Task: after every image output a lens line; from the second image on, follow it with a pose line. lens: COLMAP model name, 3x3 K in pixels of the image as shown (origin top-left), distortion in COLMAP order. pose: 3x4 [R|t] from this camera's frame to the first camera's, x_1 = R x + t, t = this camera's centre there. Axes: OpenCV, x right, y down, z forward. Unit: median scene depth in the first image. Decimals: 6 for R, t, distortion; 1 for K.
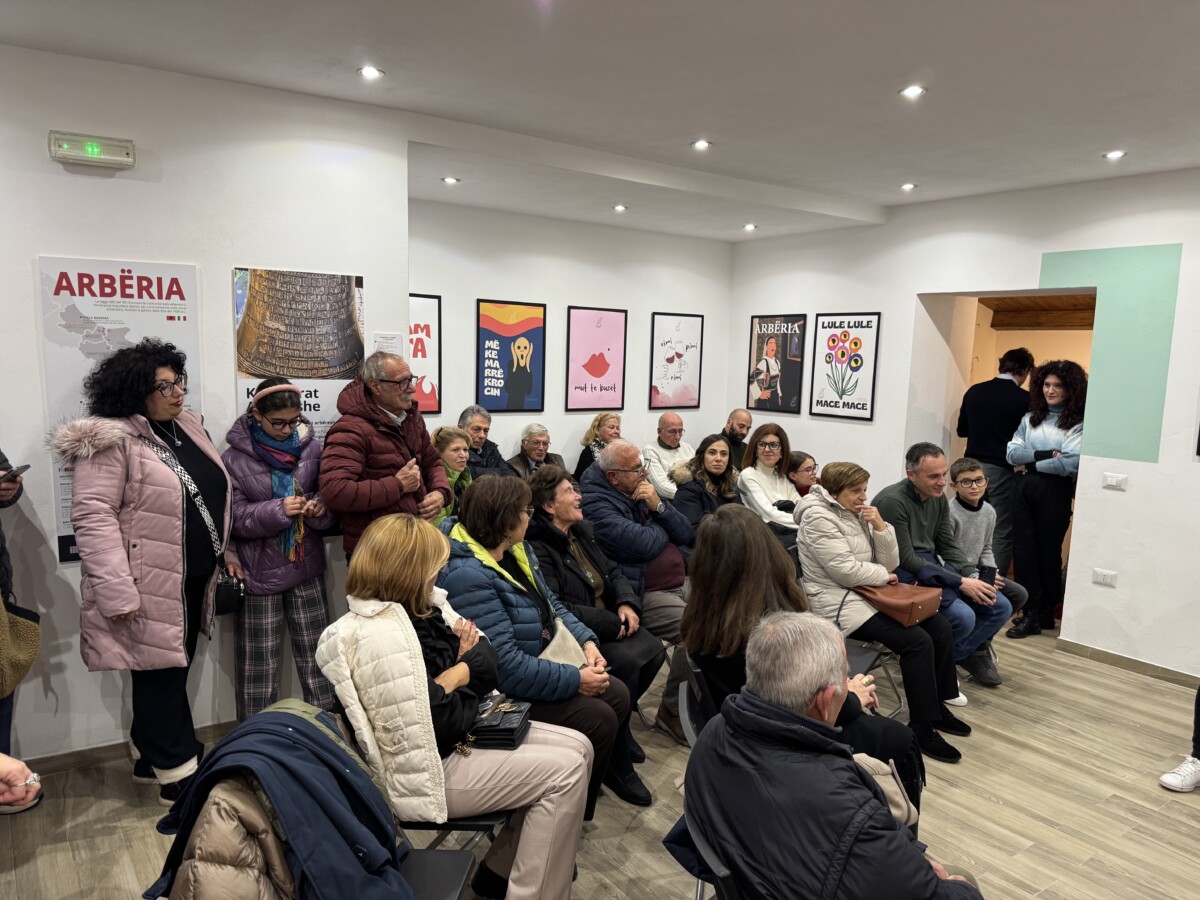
lens RADIAL K [[837.5, 0, 600.0], [0, 837.5, 450.0], [0, 0, 1]] dist [0.054257, -0.001723]
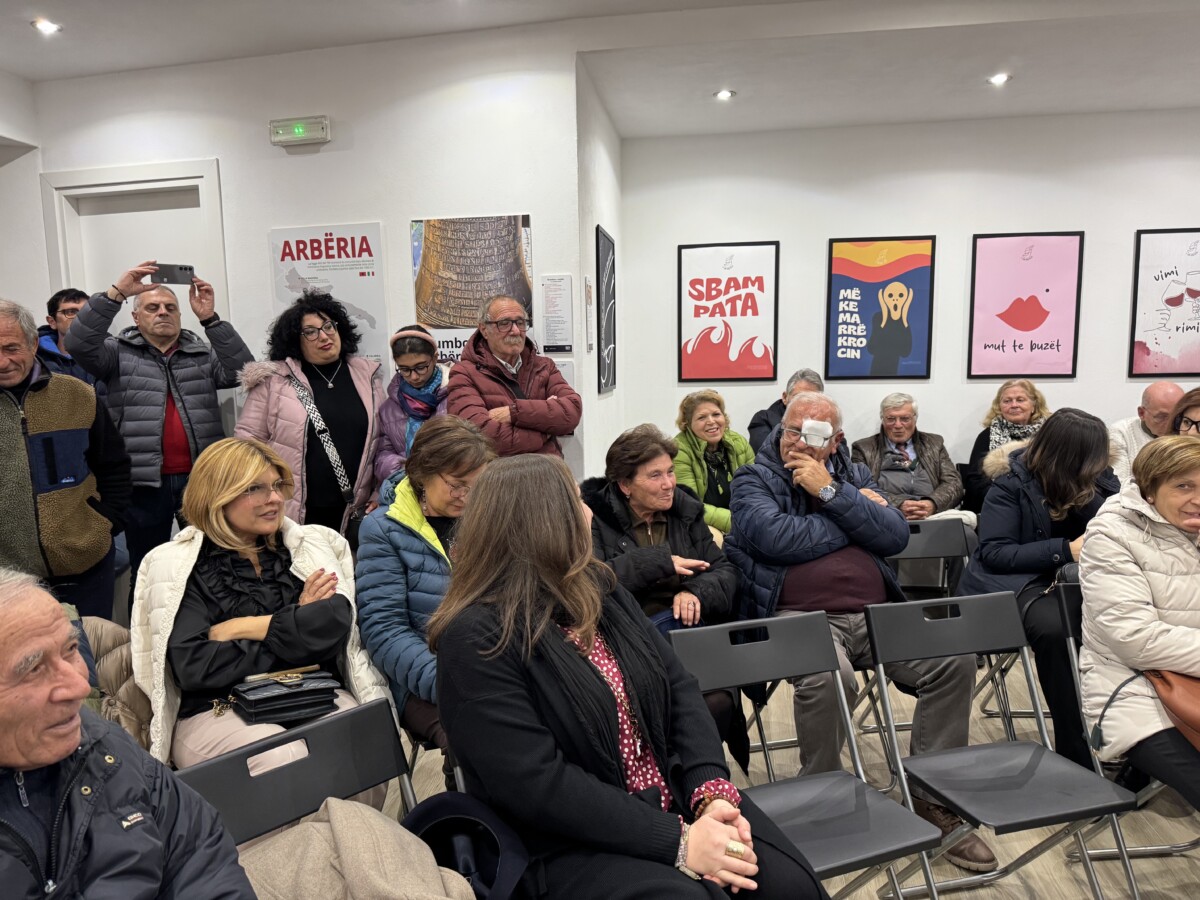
lens RADIAL K [[849.3, 0, 600.0], [0, 849.3, 450.0], [0, 0, 1]] dist [0.140025, -0.200086]
pose [[0.711322, 0.045720, -0.701378, 0.452892], [-0.048668, 0.998691, 0.015742, 0.034885], [0.701180, 0.022937, 0.712615, 0.389861]]
